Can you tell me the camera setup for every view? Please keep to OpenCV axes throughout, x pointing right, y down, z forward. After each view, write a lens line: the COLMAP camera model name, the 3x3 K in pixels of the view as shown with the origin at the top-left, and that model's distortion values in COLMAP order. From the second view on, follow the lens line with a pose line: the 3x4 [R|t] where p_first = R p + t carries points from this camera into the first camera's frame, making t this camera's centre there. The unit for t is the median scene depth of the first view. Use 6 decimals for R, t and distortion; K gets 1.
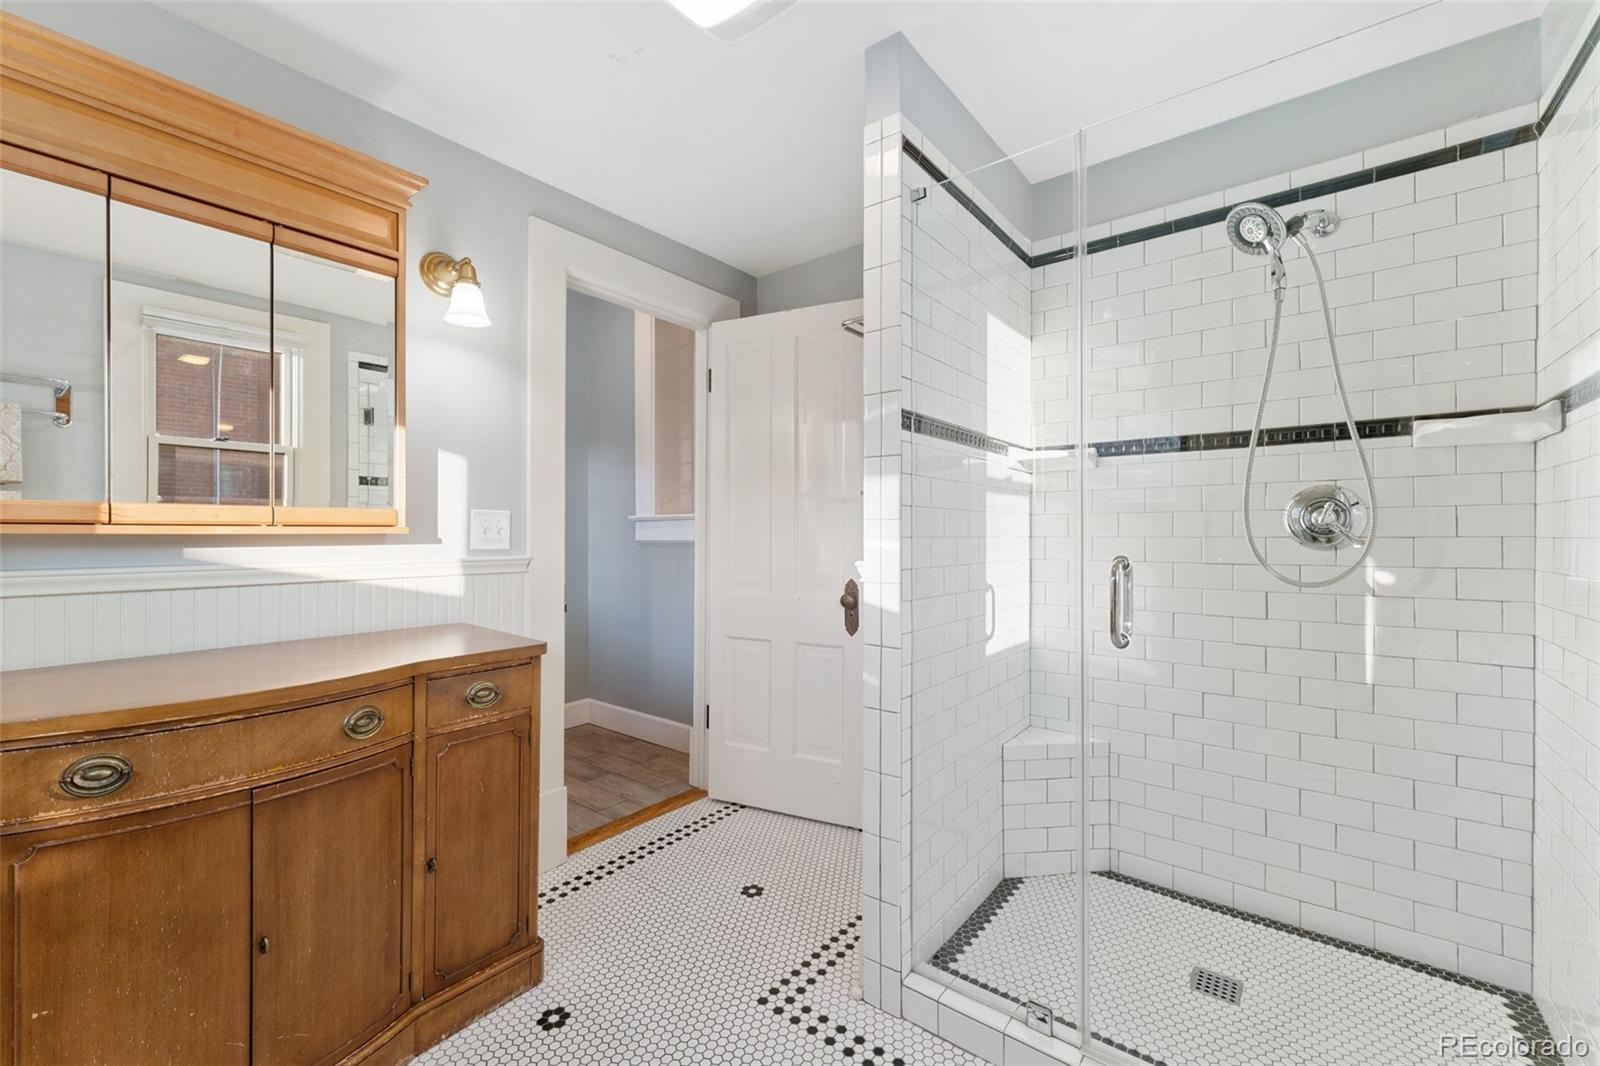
lens RADIAL K [[649.2, 0, 801.4], [0, 649.2, 535.3], [0, 0, 1]] dist [0.015710, 0.000054]
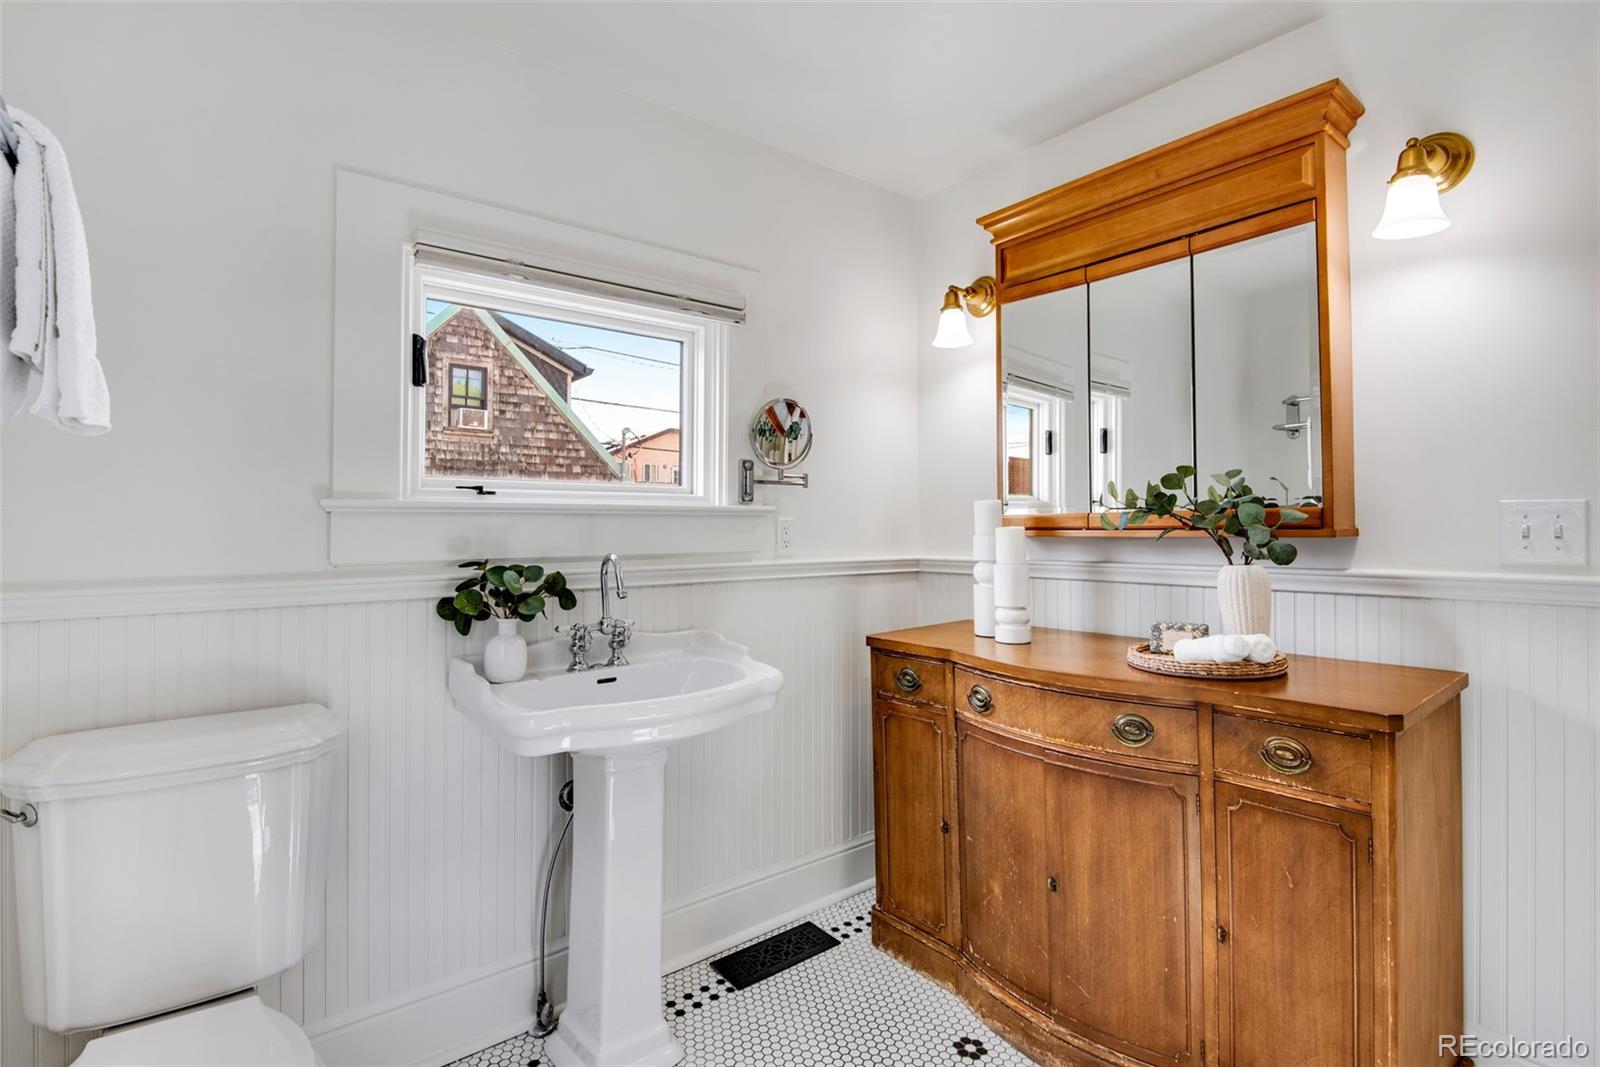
lens RADIAL K [[769.1, 0, 794.4], [0, 769.1, 526.3], [0, 0, 1]] dist [-0.005383, -0.000353]
pose [[-0.224467, -0.007916, -0.974450, 0.478550], [-0.001041, 0.999968, -0.007884, -0.009209], [0.974481, -0.000755, -0.224468, 0.637583]]
